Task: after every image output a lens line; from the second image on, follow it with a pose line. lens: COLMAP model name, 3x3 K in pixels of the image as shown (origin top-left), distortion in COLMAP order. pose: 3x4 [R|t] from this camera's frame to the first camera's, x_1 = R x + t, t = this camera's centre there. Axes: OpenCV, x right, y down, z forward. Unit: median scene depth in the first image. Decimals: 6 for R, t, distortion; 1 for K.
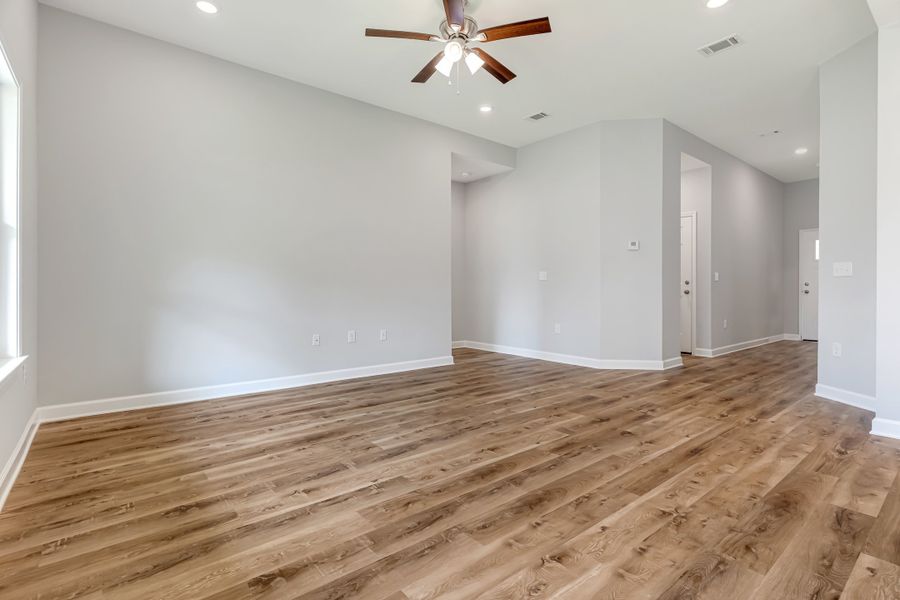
lens RADIAL K [[427.6, 0, 452.5], [0, 427.6, 293.6], [0, 0, 1]] dist [0.006205, -0.000991]
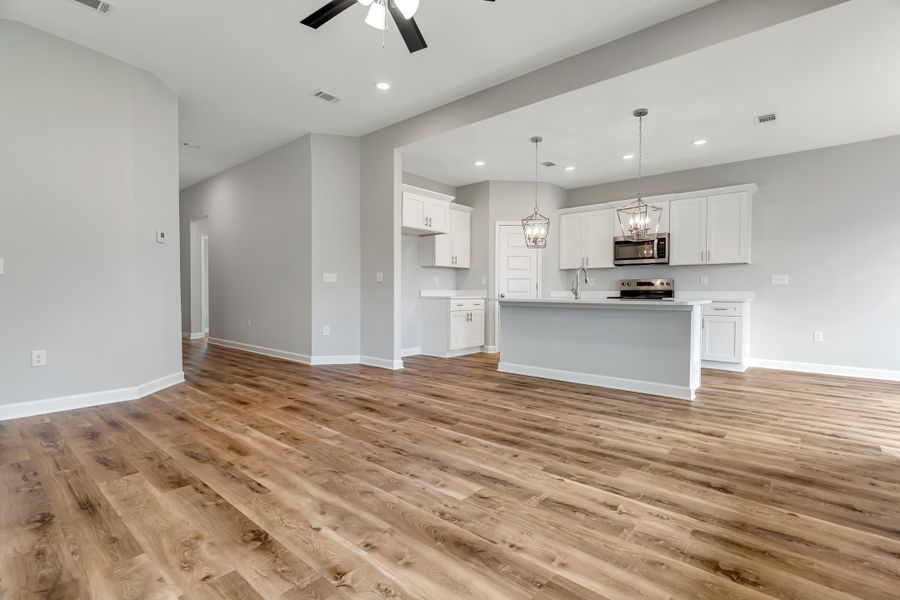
lens RADIAL K [[427.6, 0, 449.3], [0, 427.6, 295.3], [0, 0, 1]] dist [0.006205, -0.000991]
pose [[-0.173819, -0.012840, 0.984694, -0.996159], [0.007346, 0.999870, 0.014334, -0.017850], [-0.984750, 0.009725, -0.173702, 1.258871]]
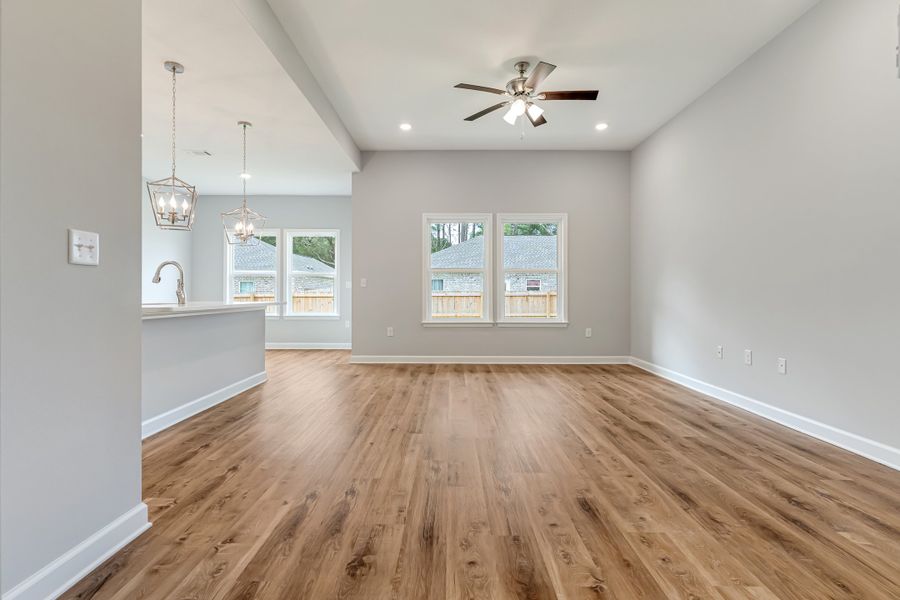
lens RADIAL K [[427.6, 0, 449.6], [0, 427.6, 292.3], [0, 0, 1]] dist [0.006205, -0.000991]
pose [[-0.635765, -0.008619, -0.771835, 1.371790], [-0.013491, 0.999909, -0.000053, -0.022912], [0.771765, 0.010379, -0.635823, 2.016397]]
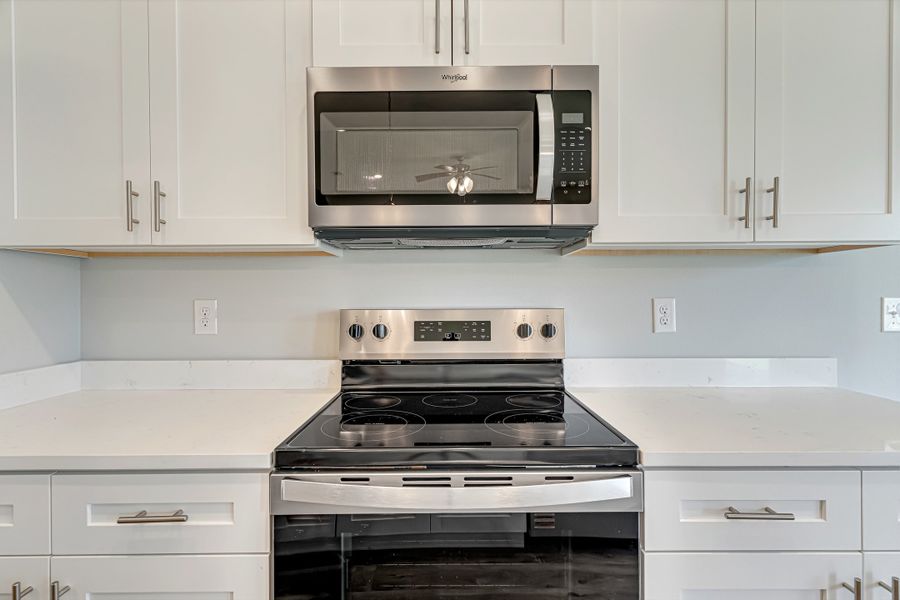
lens RADIAL K [[427.6, 0, 453.8], [0, 427.6, 298.5], [0, 0, 1]] dist [0.006205, -0.000991]
pose [[-0.777408, -0.005256, 0.628975, 0.998083], [0.007714, 0.999810, 0.017890, -0.093102], [-0.628950, 0.018760, -0.777220, 0.074472]]
